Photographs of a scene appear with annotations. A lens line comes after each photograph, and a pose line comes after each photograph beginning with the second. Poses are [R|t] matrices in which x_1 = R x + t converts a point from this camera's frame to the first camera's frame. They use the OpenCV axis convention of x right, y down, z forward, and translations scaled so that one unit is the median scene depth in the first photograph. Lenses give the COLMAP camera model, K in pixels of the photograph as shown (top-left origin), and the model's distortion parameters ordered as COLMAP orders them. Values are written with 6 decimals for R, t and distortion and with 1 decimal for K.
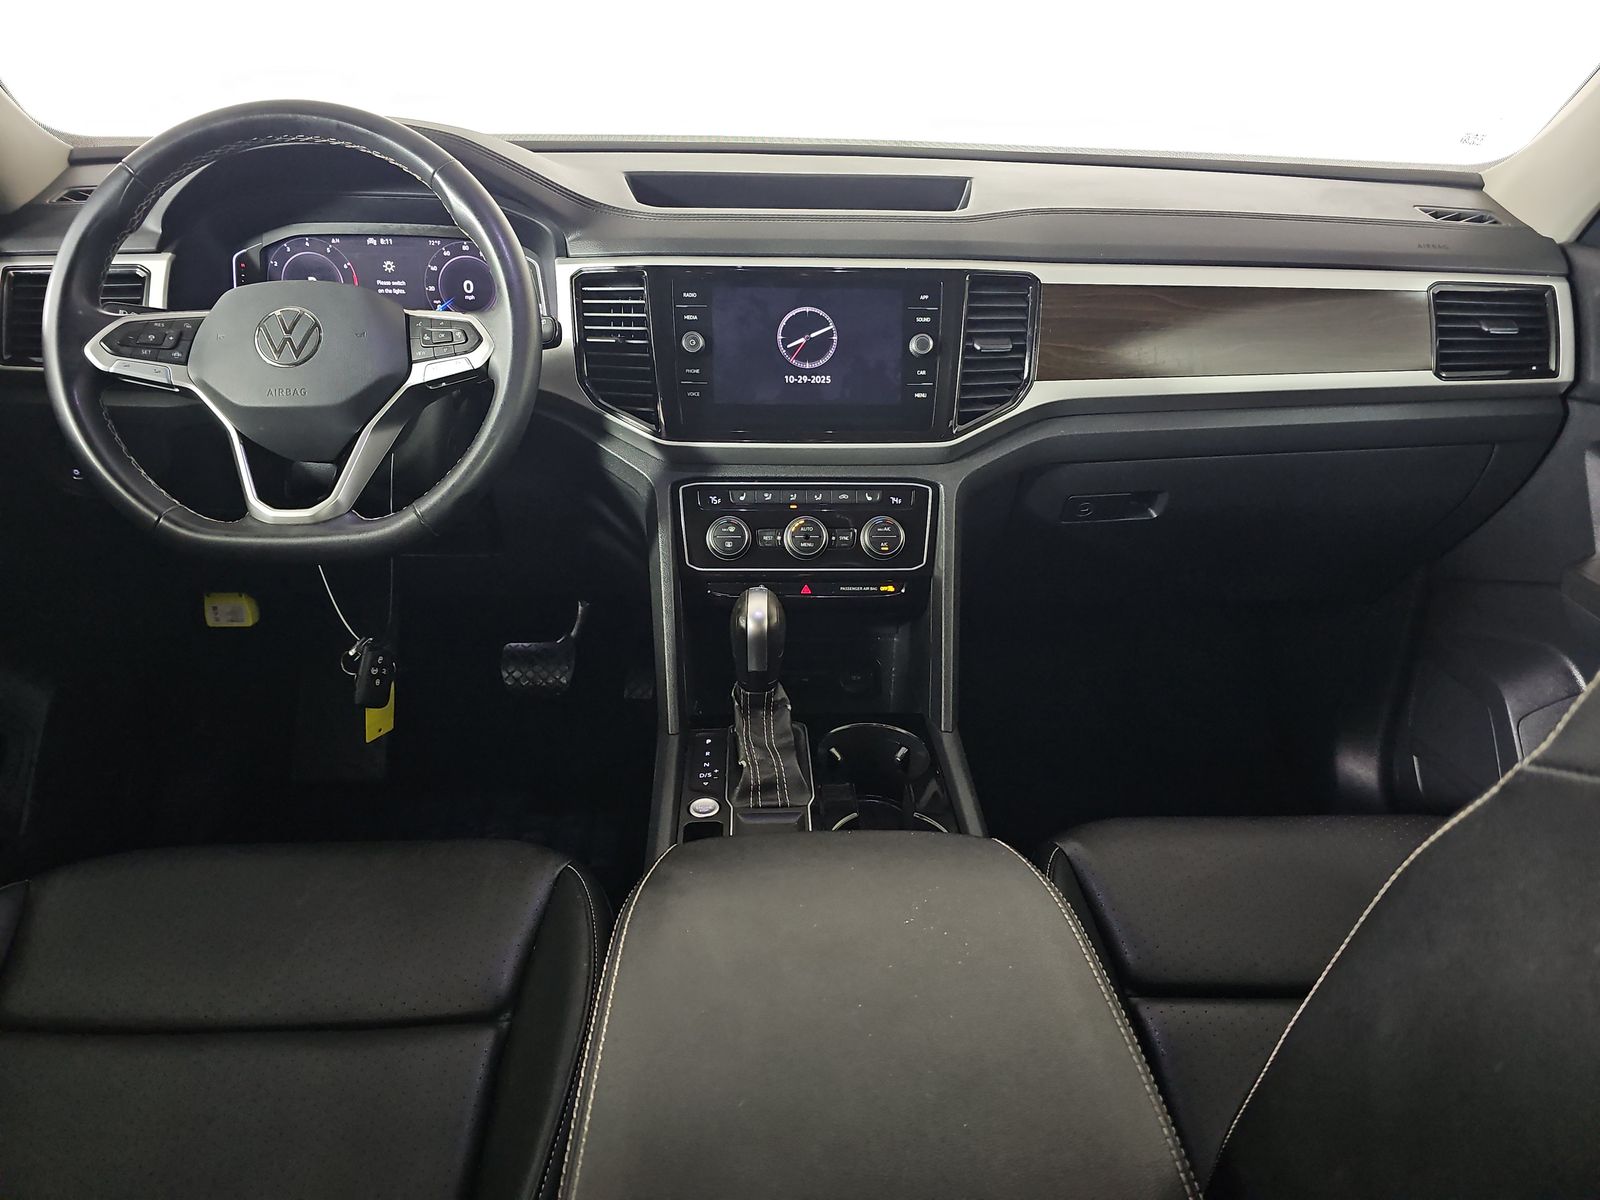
lens RADIAL K [[1079.8, 0, 815.0], [0, 1079.8, 610.2], [0, 0, 1]] dist [0.018555, -0.025523]
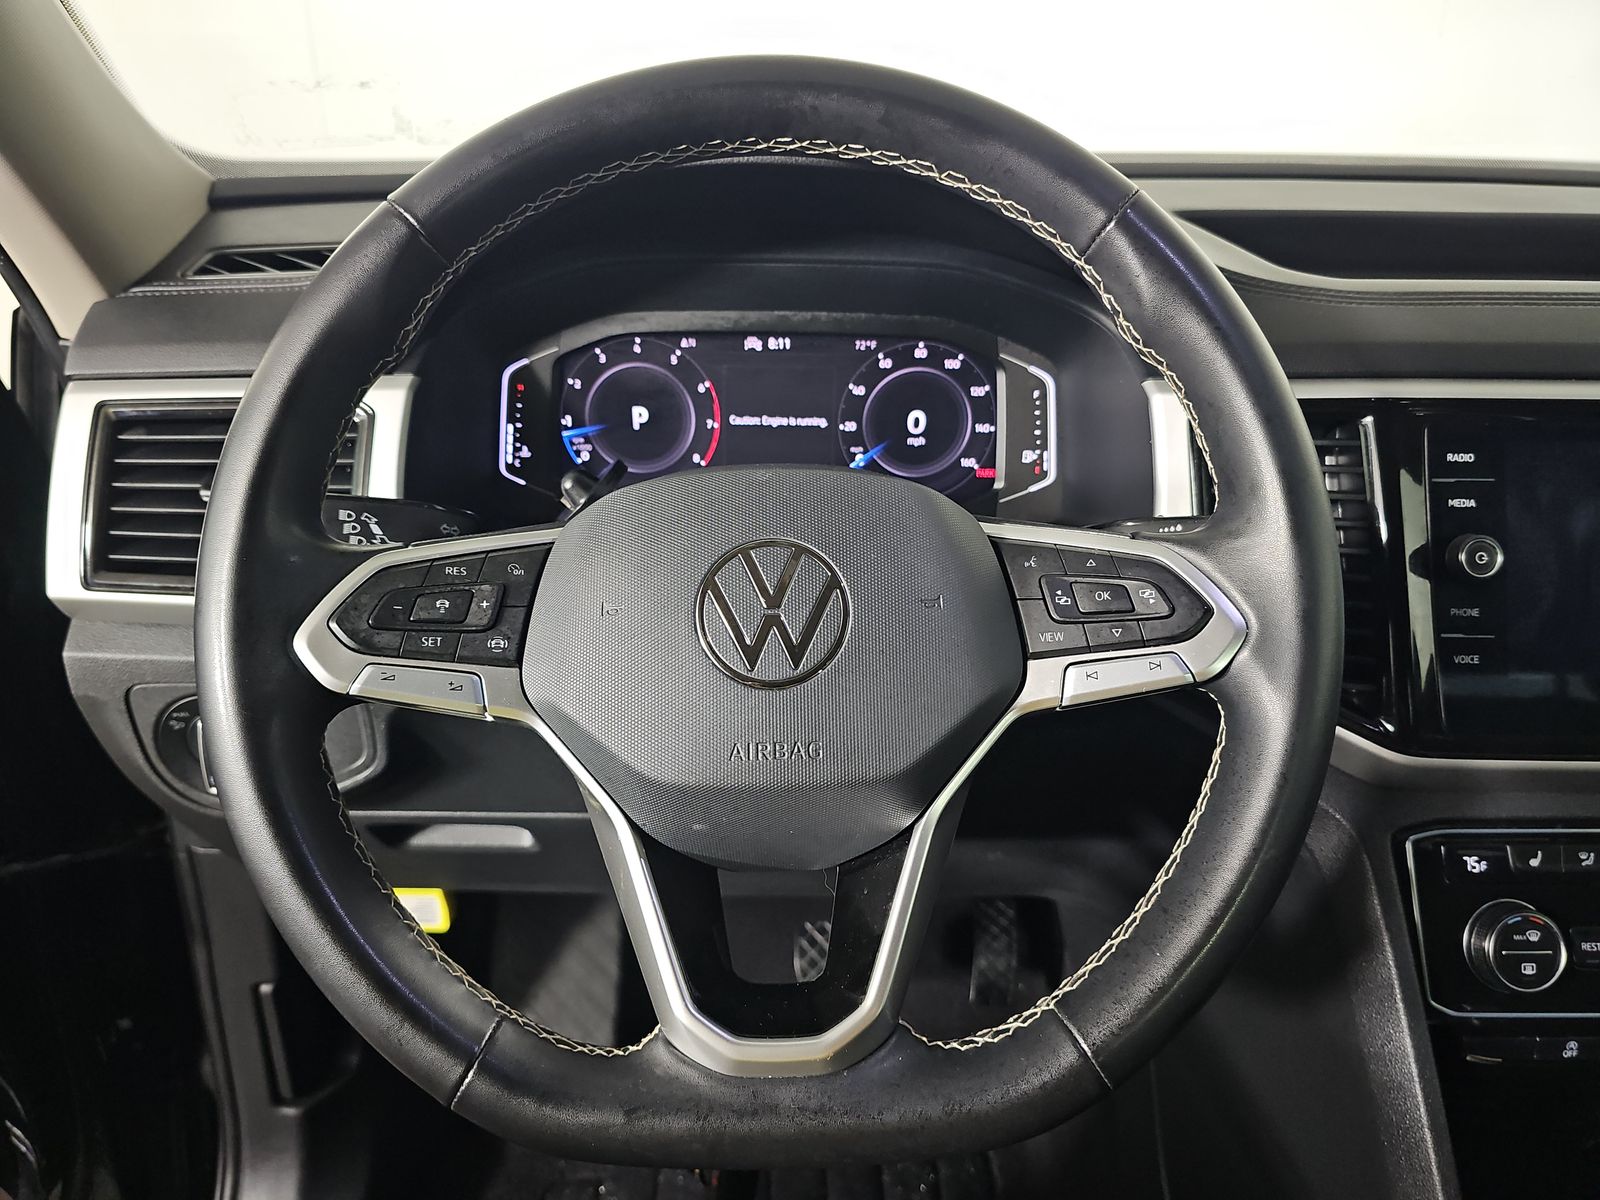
lens RADIAL K [[1079.8, 0, 786.7], [0, 1079.8, 594.3], [0, 0, 1]] dist [0.018555, -0.025523]
pose [[0.998766, 0.007749, -0.049055, -0.398571], [-0.009873, 0.999017, -0.043206, -0.209013], [0.048672, 0.043637, 0.997861, 0.507443]]
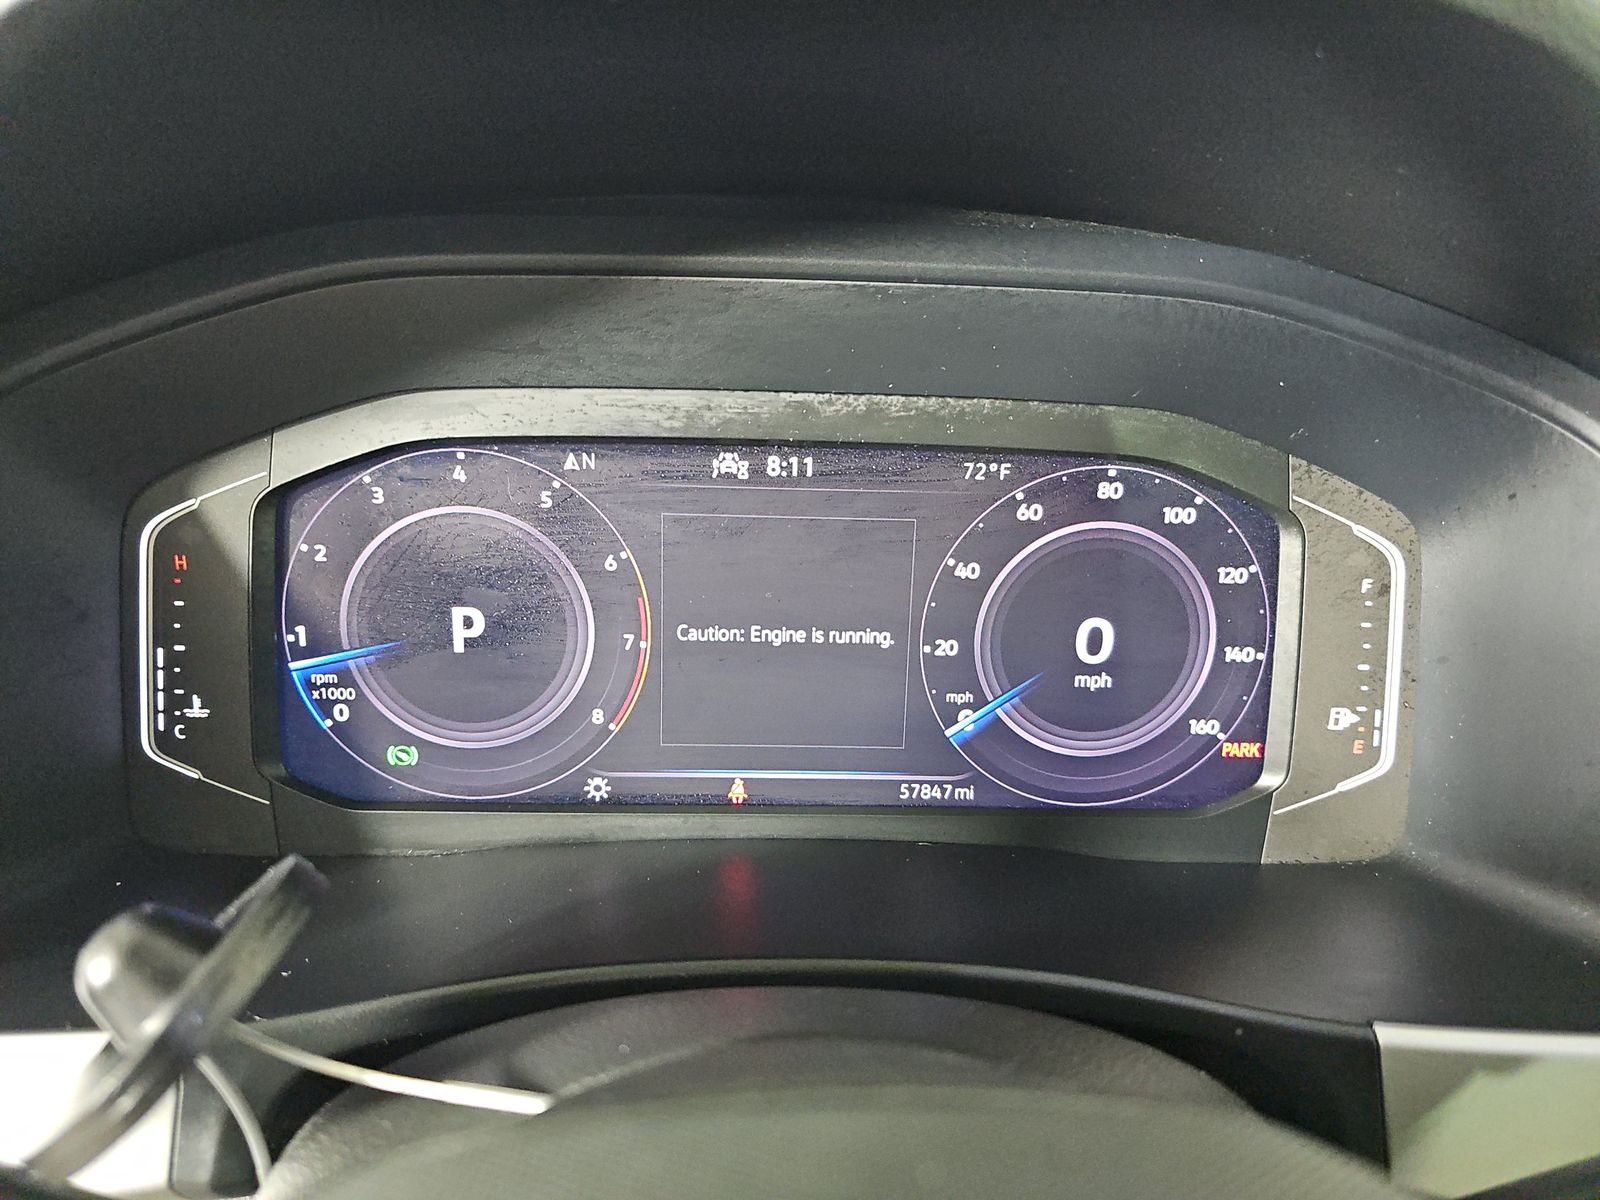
lens RADIAL K [[1079.8, 0, 801.7], [0, 1079.8, 598.0], [0, 0, 1]] dist [0.018555, -0.025523]
pose [[0.999630, 0.014494, -0.023033, -0.423703], [-0.016424, 0.996165, -0.085945, -0.318630], [0.021699, 0.086291, 0.996034, 0.839364]]
